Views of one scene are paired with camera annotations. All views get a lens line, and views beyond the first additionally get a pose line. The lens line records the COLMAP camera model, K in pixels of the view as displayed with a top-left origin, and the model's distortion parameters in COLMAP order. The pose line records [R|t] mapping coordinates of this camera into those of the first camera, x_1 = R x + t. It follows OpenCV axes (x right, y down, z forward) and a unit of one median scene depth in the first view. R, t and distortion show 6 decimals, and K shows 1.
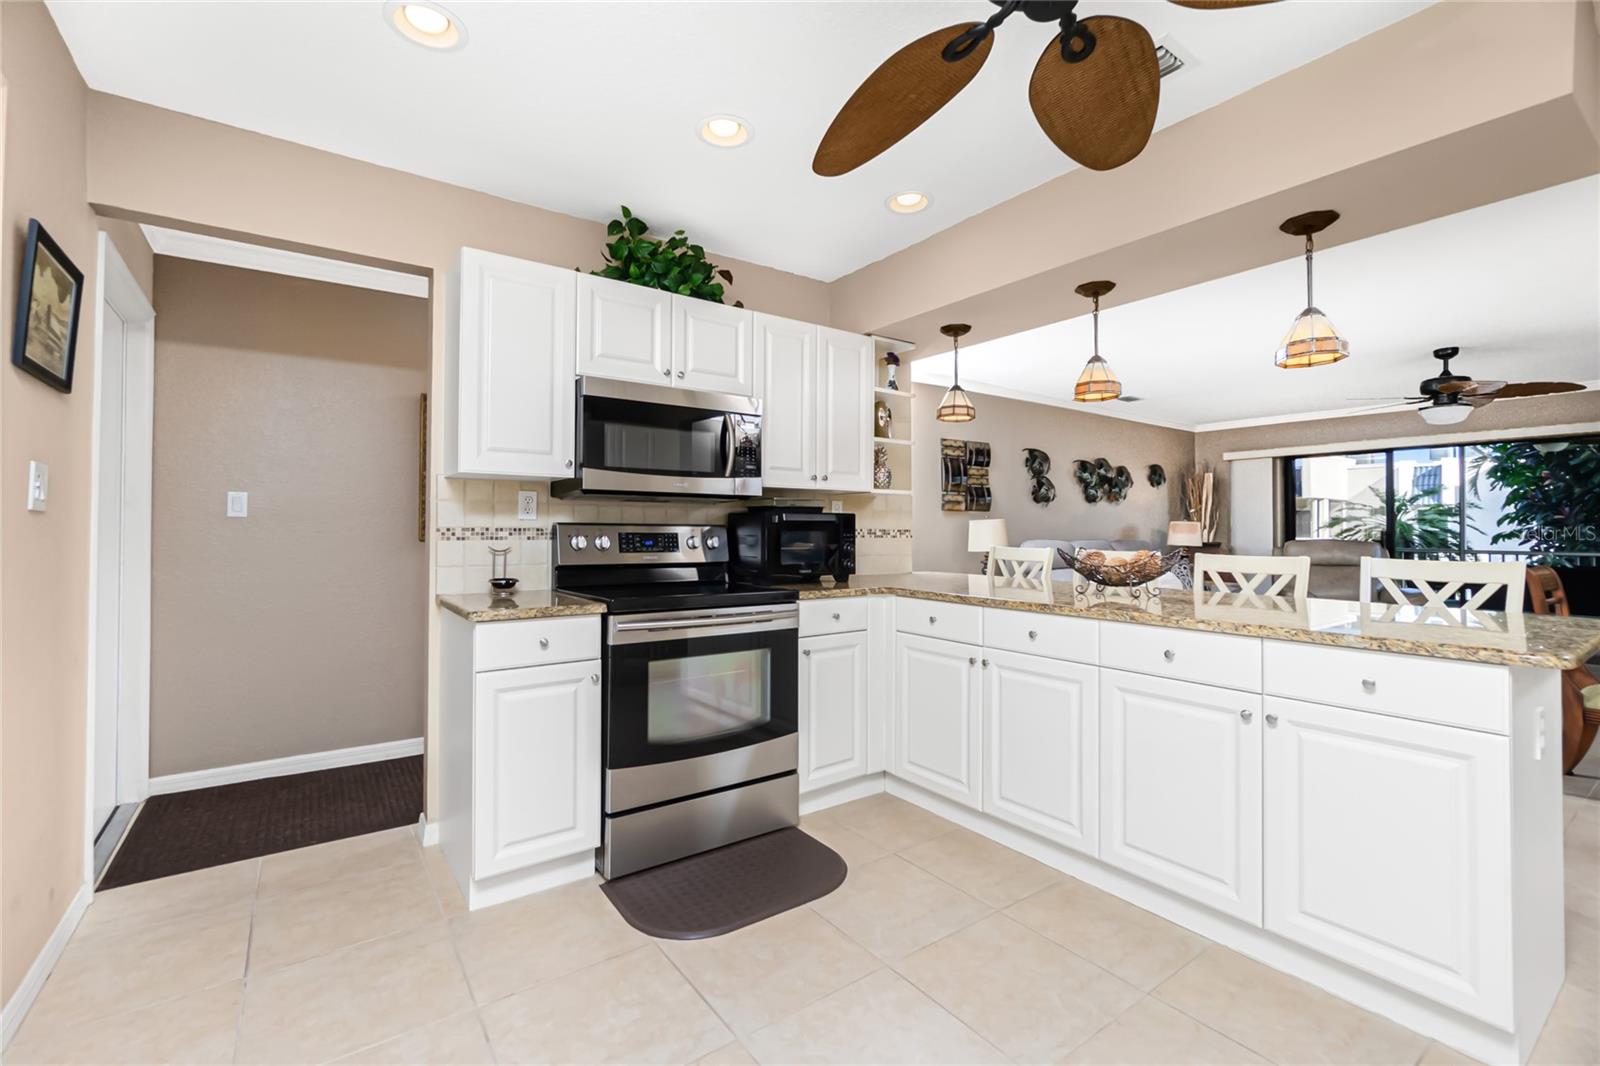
lens RADIAL K [[696.9, 0, 790.7], [0, 696.9, 525.0], [0, 0, 1]] dist [-0.000126, 0.001108]
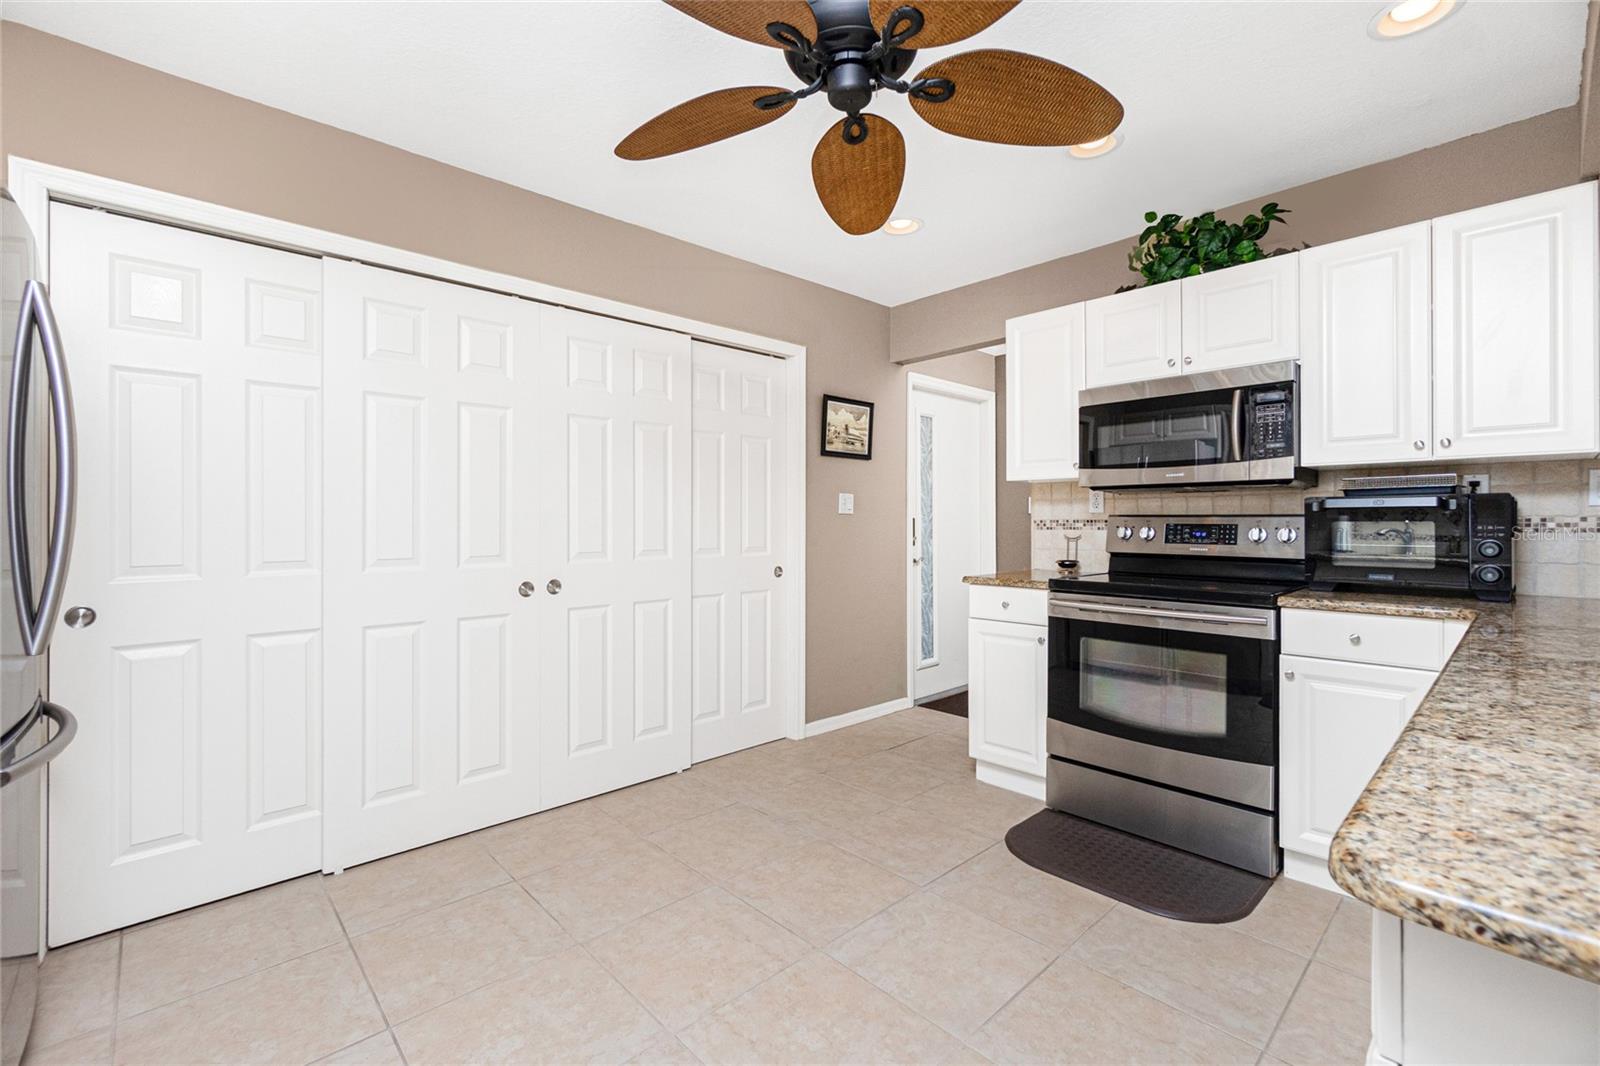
lens RADIAL K [[696.9, 0, 792.8], [0, 696.9, 523.4], [0, 0, 1]] dist [-0.000126, 0.001108]
pose [[0.117087, 0.000615, -0.993121, 0.752400], [0.011111, 0.999936, 0.001929, 0.002762], [0.993059, -0.011260, 0.117073, 0.346754]]
